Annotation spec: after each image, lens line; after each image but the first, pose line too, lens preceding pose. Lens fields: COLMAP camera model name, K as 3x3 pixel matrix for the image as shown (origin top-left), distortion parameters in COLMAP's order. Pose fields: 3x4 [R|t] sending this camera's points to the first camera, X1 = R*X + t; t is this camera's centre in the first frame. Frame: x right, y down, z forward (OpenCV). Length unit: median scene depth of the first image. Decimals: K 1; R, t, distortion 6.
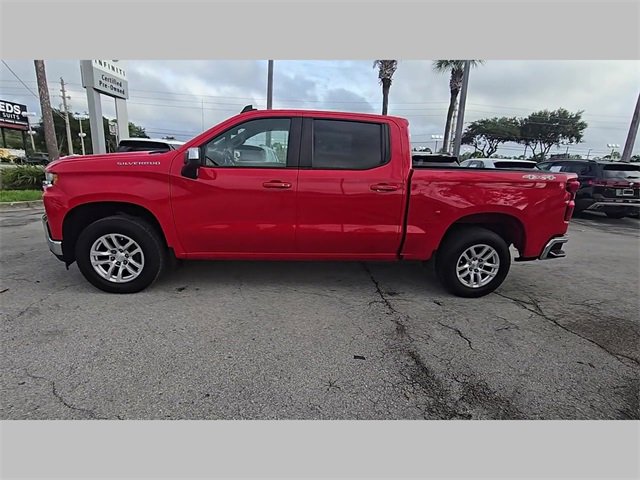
lens RADIAL K [[327.5, 0, 317.6], [0, 327.5, 239.7], [0, 0, 1]] dist [0.002674, -0.000902]
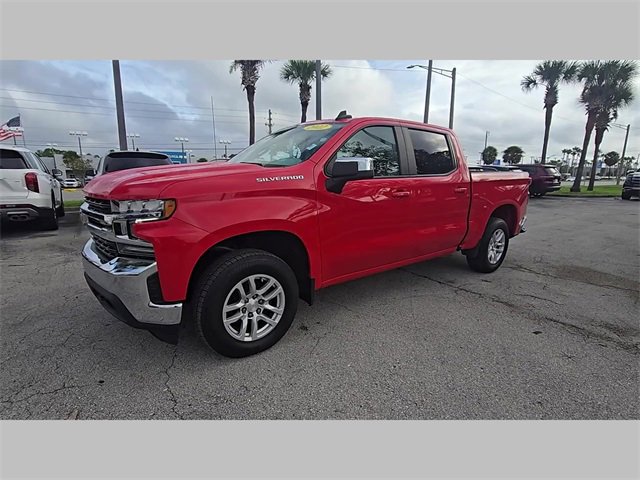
lens RADIAL K [[327.2, 0, 316.9], [0, 327.2, 240.6], [0, 0, 1]] dist [0.001245, -0.000221]
pose [[0.848453, -0.143572, 0.509426, -0.754110], [0.151980, 0.988059, 0.025341, -0.080892], [-0.506981, 0.055922, 0.860141, 0.254383]]
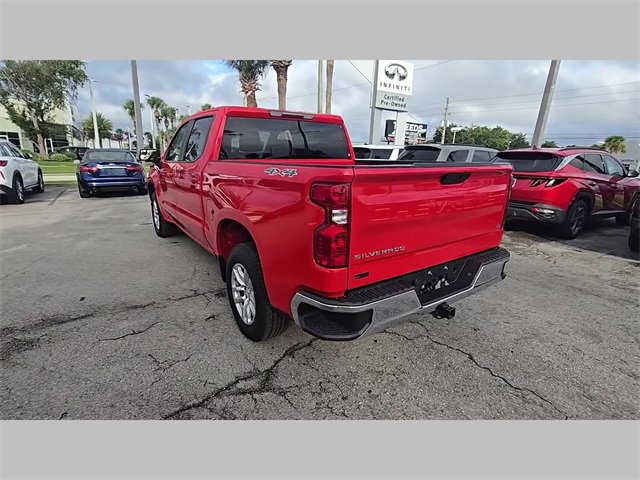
lens RADIAL K [[327.5, 0, 317.6], [0, 327.5, 239.7], [0, 0, 1]] dist [0.002674, -0.000902]
pose [[0.487883, 0.186420, -0.852770, 1.168134], [-0.205868, 0.973945, 0.095129, -0.139387], [0.848285, 0.129147, 0.513550, 0.753606]]
